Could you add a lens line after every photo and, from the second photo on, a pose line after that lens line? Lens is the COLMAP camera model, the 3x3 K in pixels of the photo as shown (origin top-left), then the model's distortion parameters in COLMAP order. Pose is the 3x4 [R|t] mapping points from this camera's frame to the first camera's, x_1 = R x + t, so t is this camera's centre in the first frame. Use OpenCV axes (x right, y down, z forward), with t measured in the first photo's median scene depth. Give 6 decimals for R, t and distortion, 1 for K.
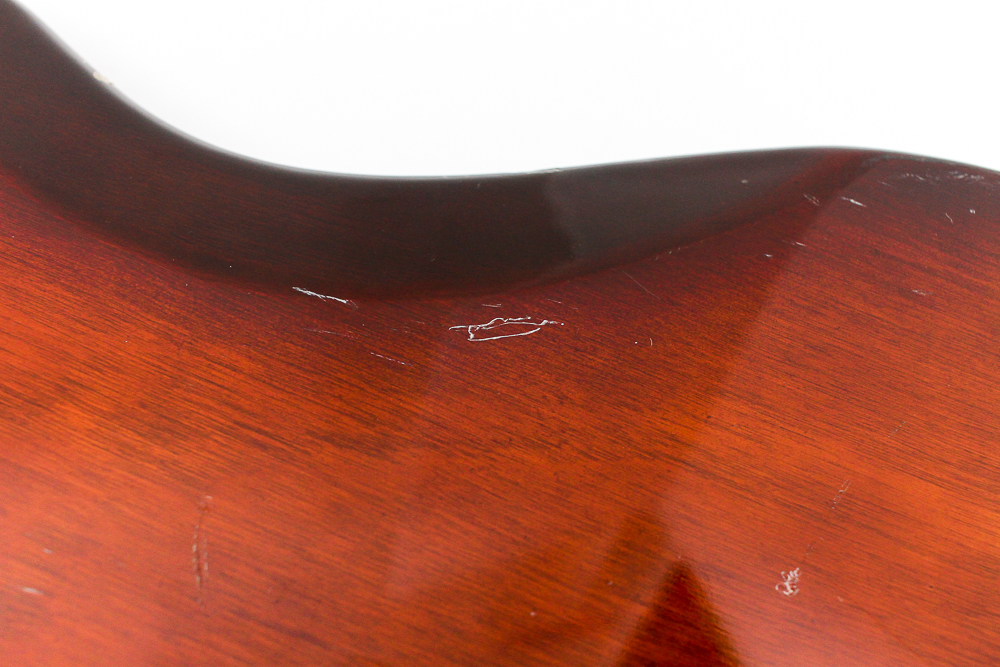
lens RADIAL K [[1085.9, 0, 500.0], [0, 1085.9, 333.5], [0, 0, 1]] dist [-0.153580, 0.152306]
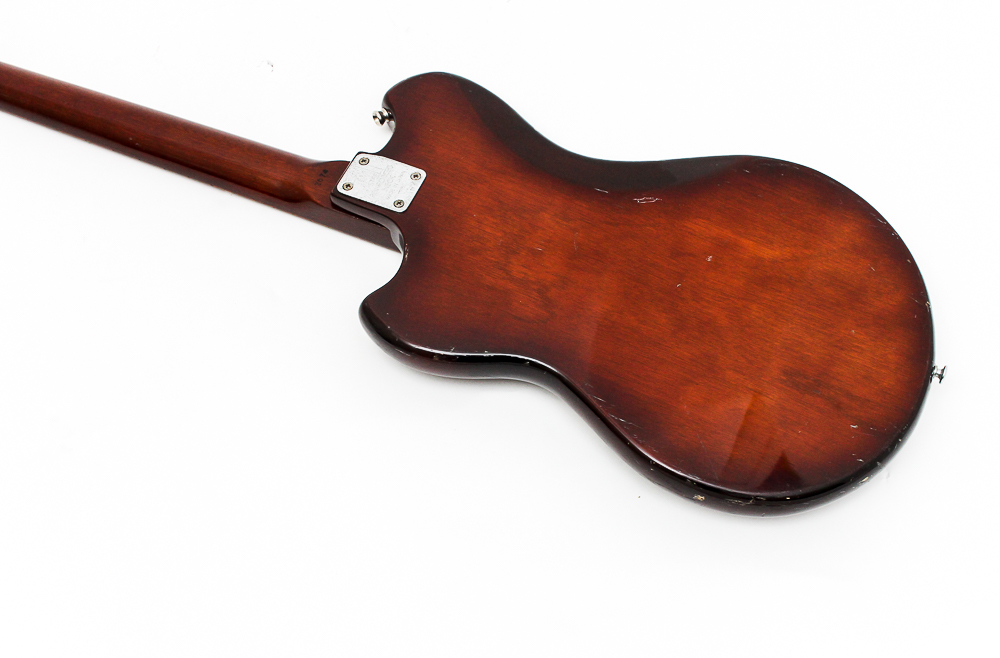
lens RADIAL K [[1120.2, 0, 500.0], [0, 1120.2, 329.0], [0, 0, 1]] dist [-0.002784, -0.002127]
pose [[0.986617, 0.049817, -0.155261, 0.141733], [-0.047011, 0.998659, 0.021695, 0.427738], [0.156133, -0.014105, 0.987635, -3.357298]]
